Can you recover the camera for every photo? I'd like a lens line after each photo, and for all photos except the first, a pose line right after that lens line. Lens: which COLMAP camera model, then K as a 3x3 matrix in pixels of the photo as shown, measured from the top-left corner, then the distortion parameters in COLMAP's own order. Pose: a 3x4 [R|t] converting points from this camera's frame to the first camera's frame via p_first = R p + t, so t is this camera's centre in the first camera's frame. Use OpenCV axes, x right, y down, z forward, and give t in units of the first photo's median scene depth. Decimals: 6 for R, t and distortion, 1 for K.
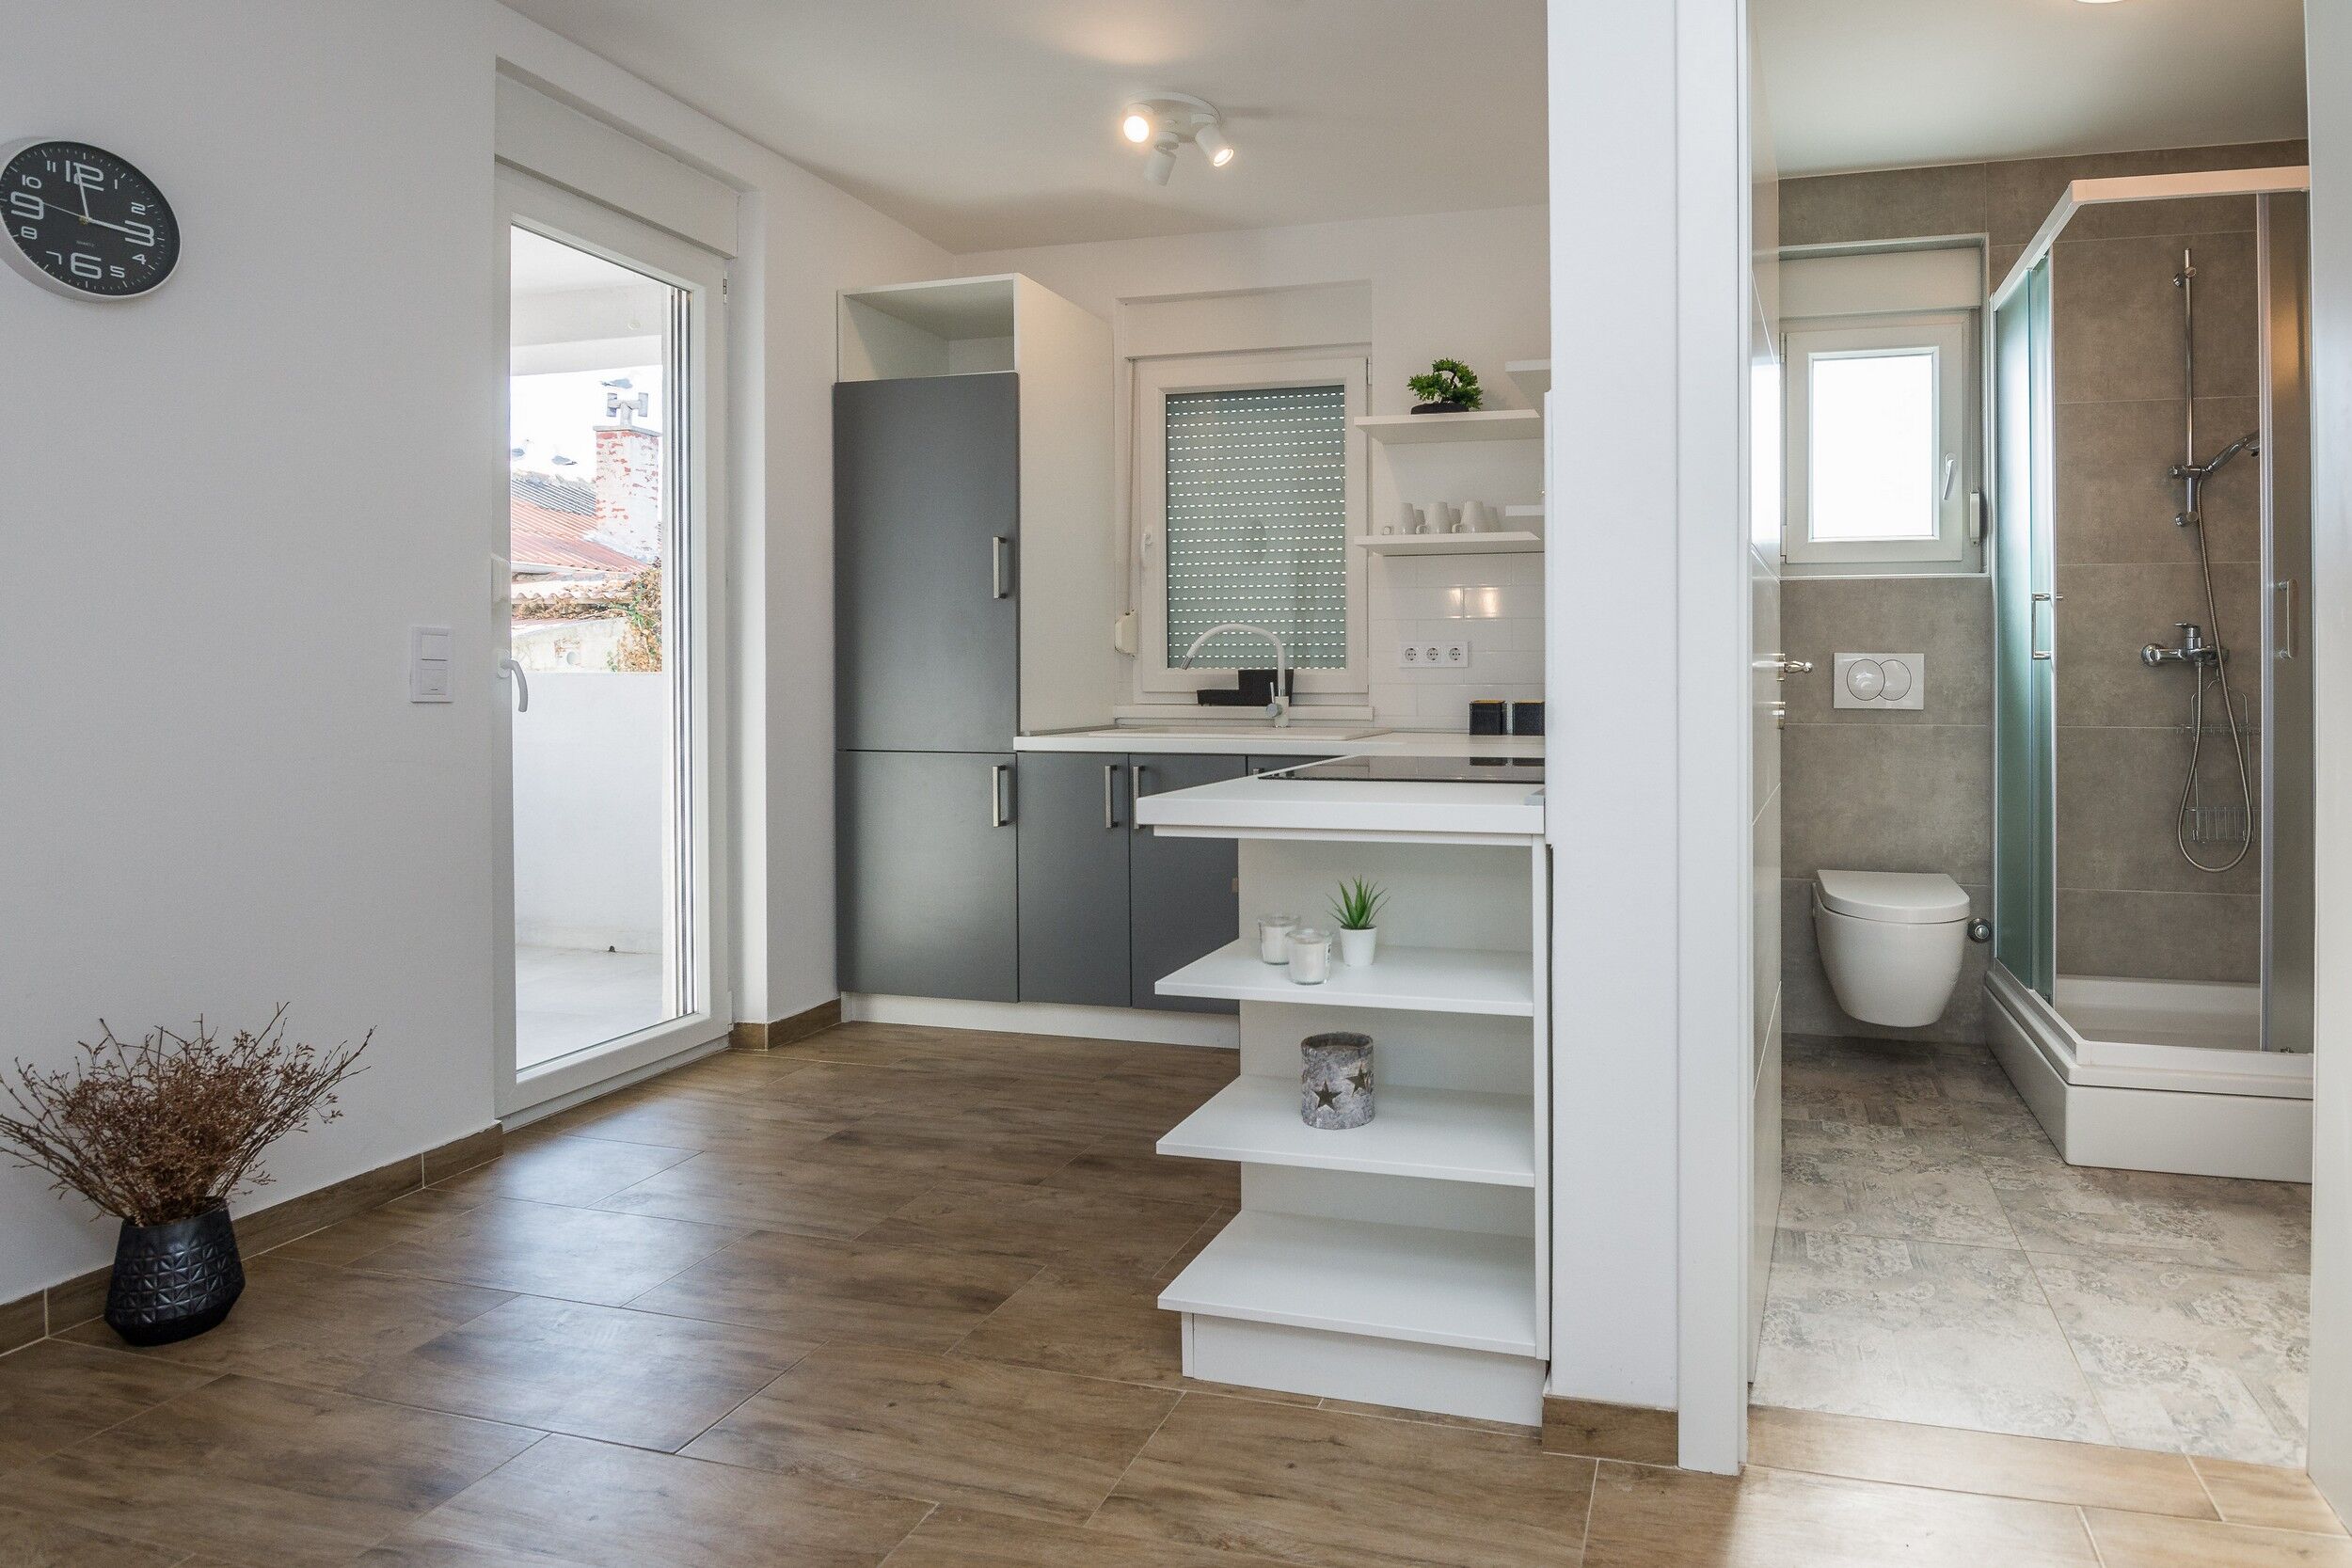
lens RADIAL K [[1257.0, 0, 1422.4], [0, 1257.0, 671.2], [0, 0, 1]] dist [-0.003949, -0.000352]
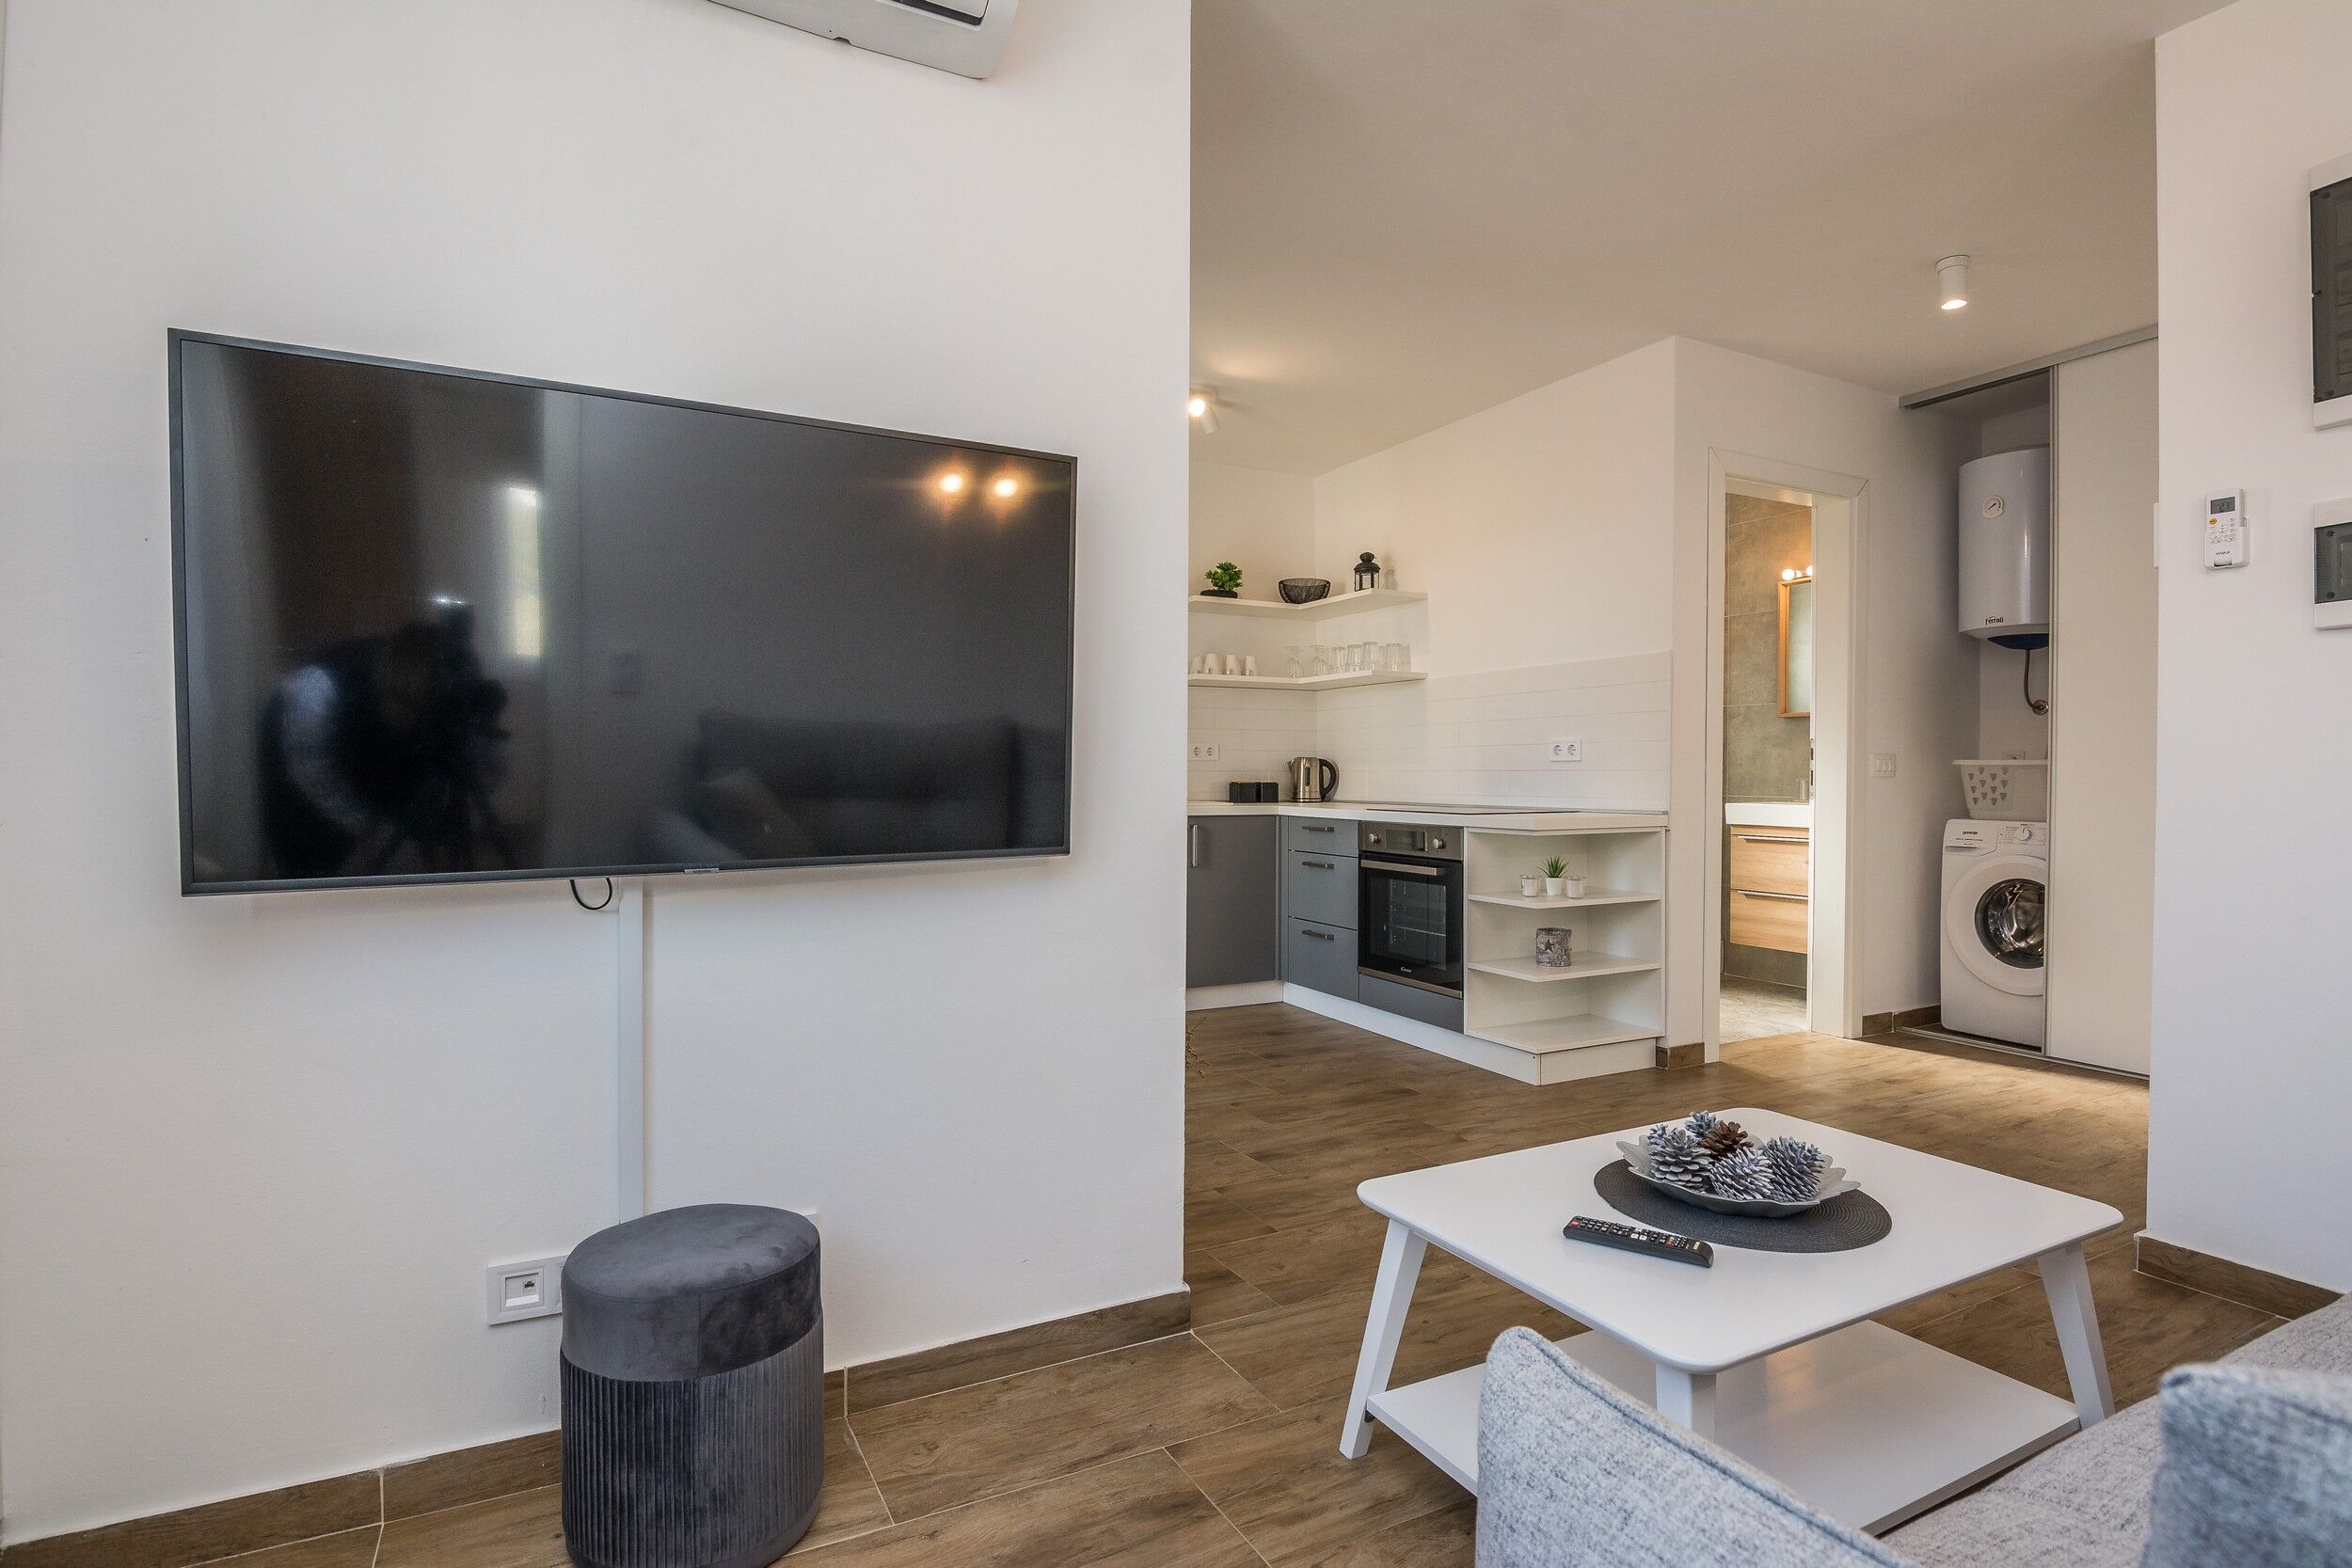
lens RADIAL K [[1188.2, 0, 1092.6], [0, 1188.2, 787.3], [0, 0, 1]] dist [-0.017434, -0.005286]
pose [[0.769141, -0.005892, 0.639052, -1.120586], [-0.001583, 0.999937, 0.011125, 0.015626], [-0.639078, -0.009569, 0.769083, -0.037940]]
